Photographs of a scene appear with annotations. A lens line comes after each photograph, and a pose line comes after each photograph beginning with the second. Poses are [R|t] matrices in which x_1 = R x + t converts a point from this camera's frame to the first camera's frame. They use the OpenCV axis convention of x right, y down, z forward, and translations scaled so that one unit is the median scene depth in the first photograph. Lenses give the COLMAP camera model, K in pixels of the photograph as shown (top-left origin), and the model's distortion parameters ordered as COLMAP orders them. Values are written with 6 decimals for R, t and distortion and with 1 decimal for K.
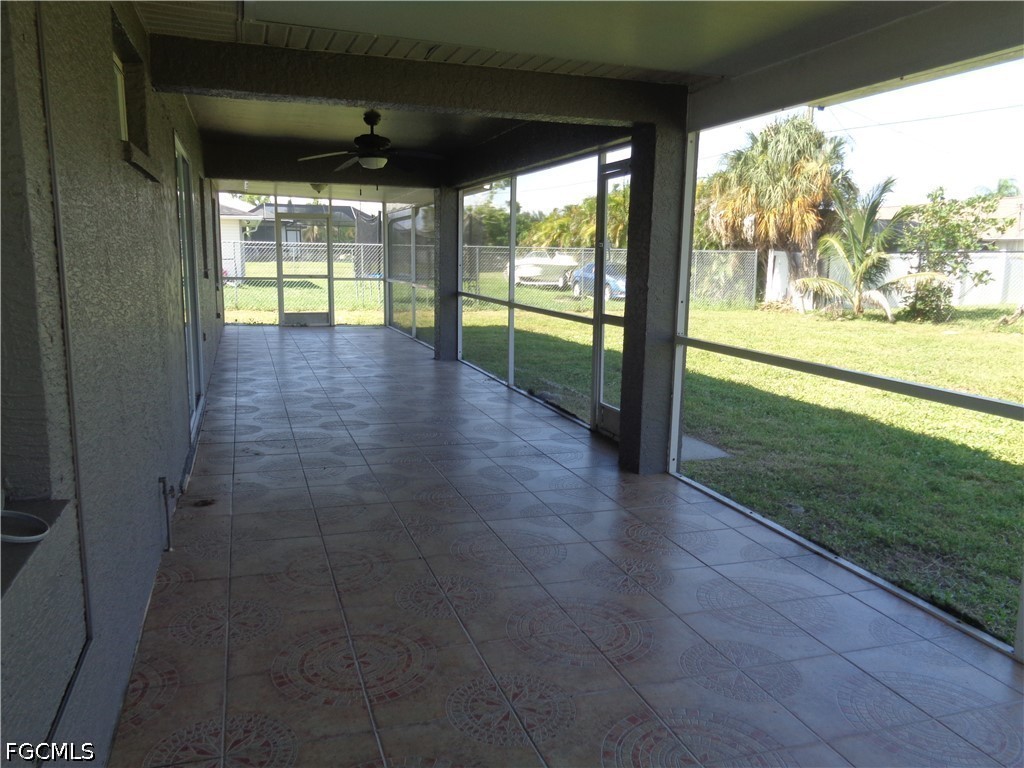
lens RADIAL K [[780.1, 0, 517.2], [0, 780.1, 385.8], [0, 0, 1]] dist [0.014290, 0.005425]
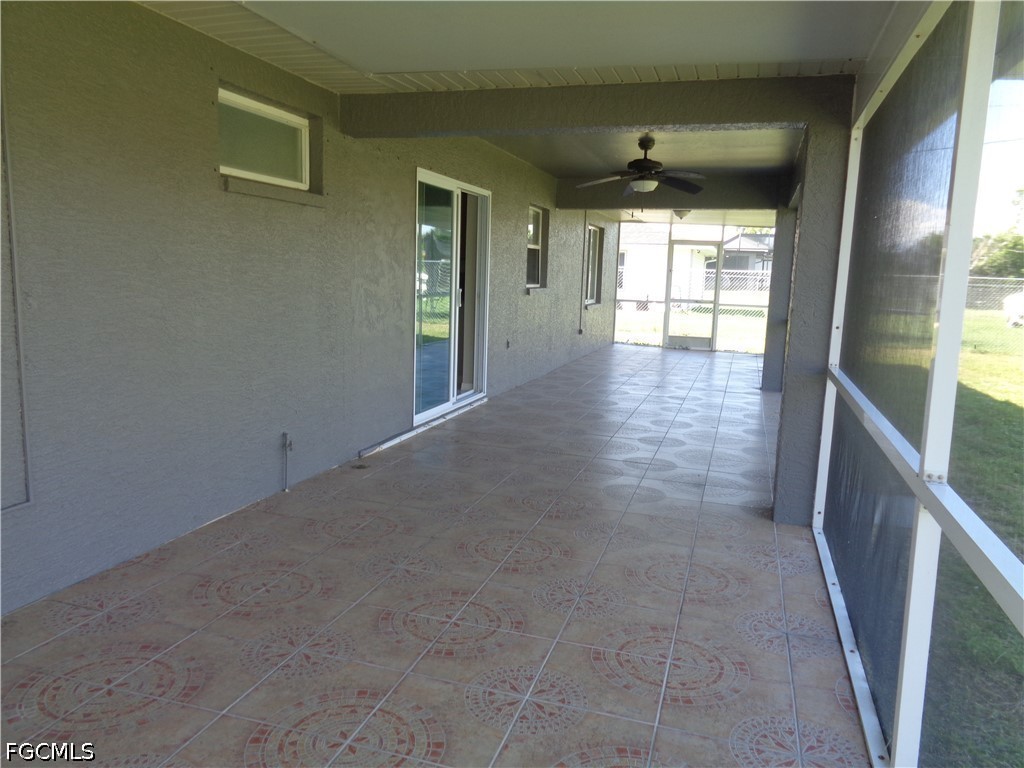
lens RADIAL K [[780.1, 0, 517.2], [0, 780.1, 385.8], [0, 0, 1]] dist [0.014290, 0.005425]
pose [[0.812822, 0.094970, -0.574719, 0.296989], [-0.117485, 0.993073, -0.002057, -0.001555], [0.570542, 0.069193, 0.818349, 0.078557]]
